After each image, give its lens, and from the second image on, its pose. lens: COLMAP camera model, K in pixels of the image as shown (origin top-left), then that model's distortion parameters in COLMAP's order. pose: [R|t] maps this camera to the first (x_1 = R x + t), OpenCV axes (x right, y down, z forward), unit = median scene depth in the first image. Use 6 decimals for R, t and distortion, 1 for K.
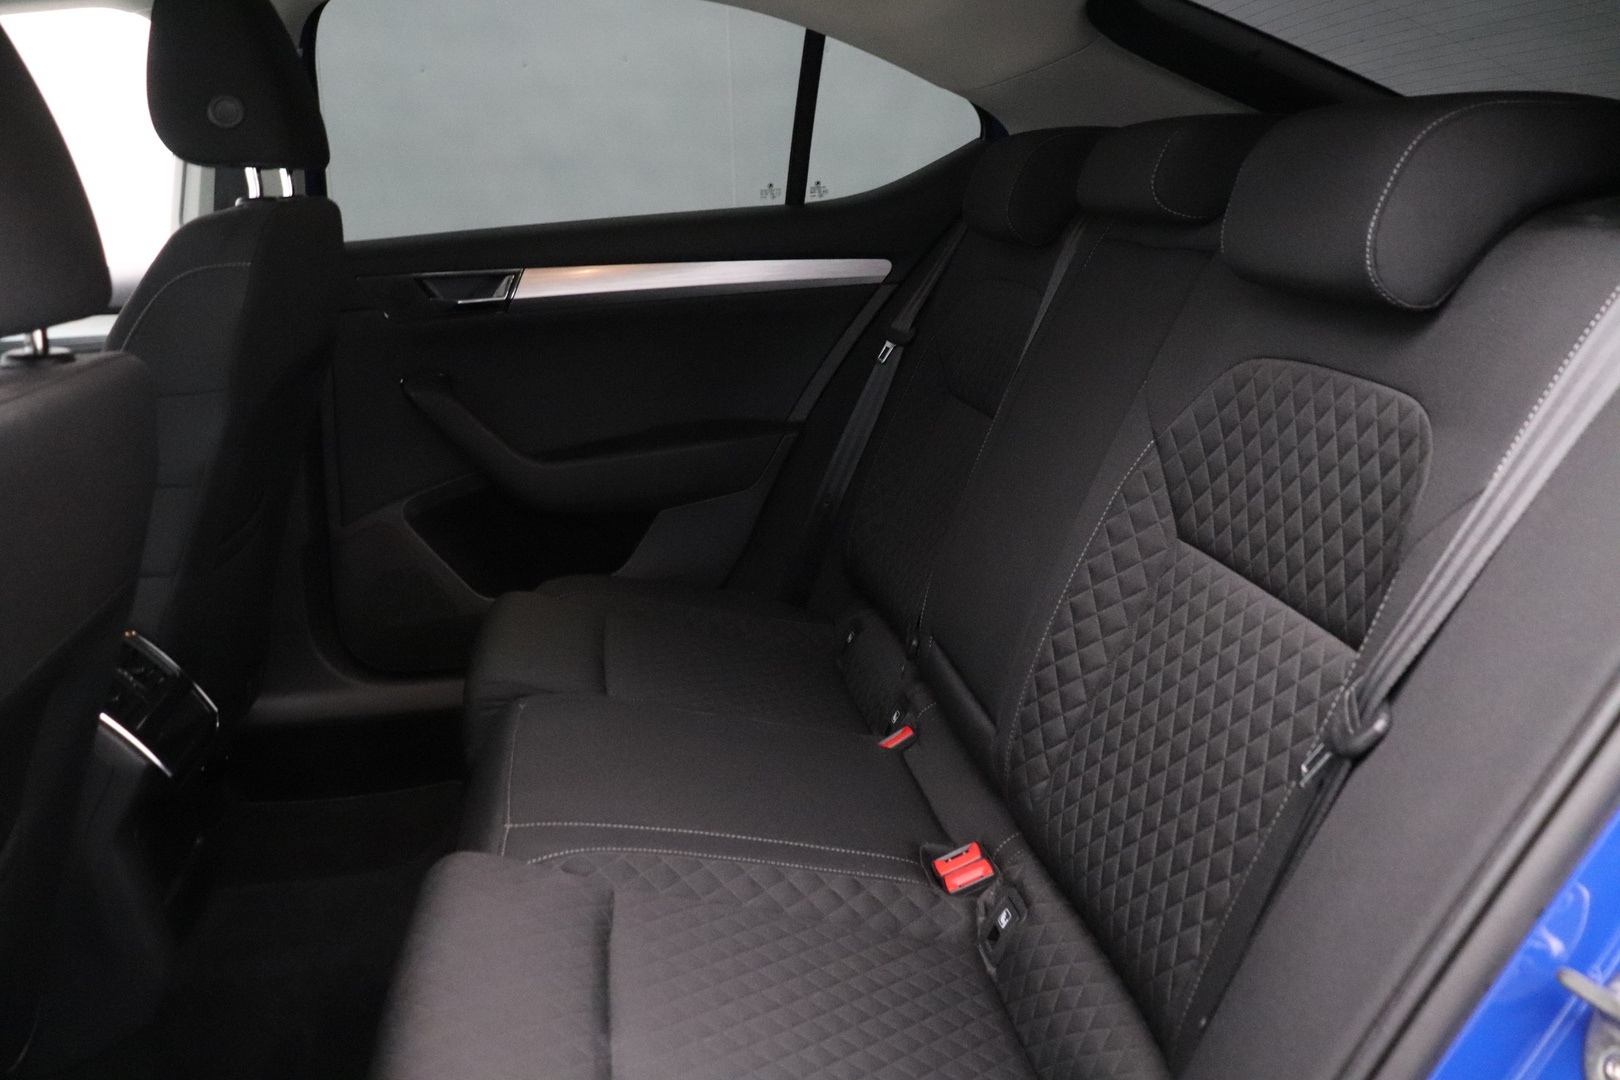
lens RADIAL K [[1309.2, 0, 810.0], [0, 1309.2, 540.0], [0, 0, 1]] dist [-0.165378, 0.115657]
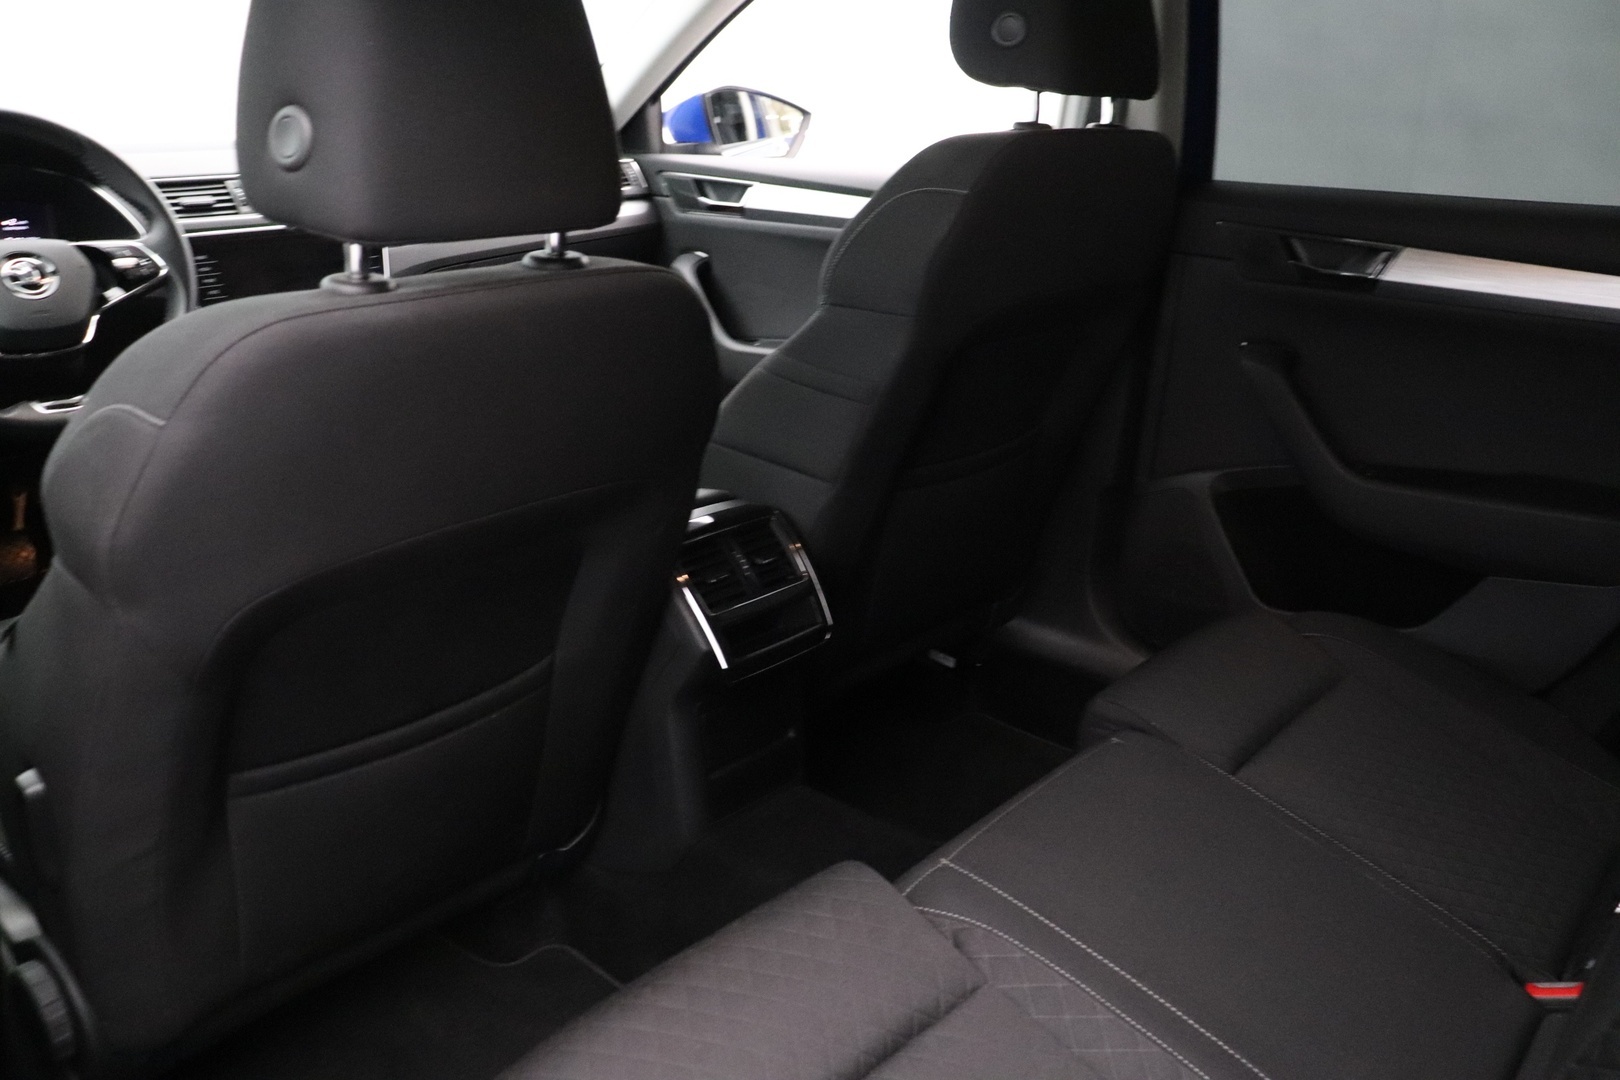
lens RADIAL K [[1309.2, 0, 810.0], [0, 1309.2, 540.0], [0, 0, 1]] dist [-0.165378, 0.115657]
pose [[0.645864, 0.304461, -0.700117, 0.175435], [-0.260901, 0.949850, 0.172380, -0.079082], [0.717489, 0.071327, 0.692908, 0.195640]]
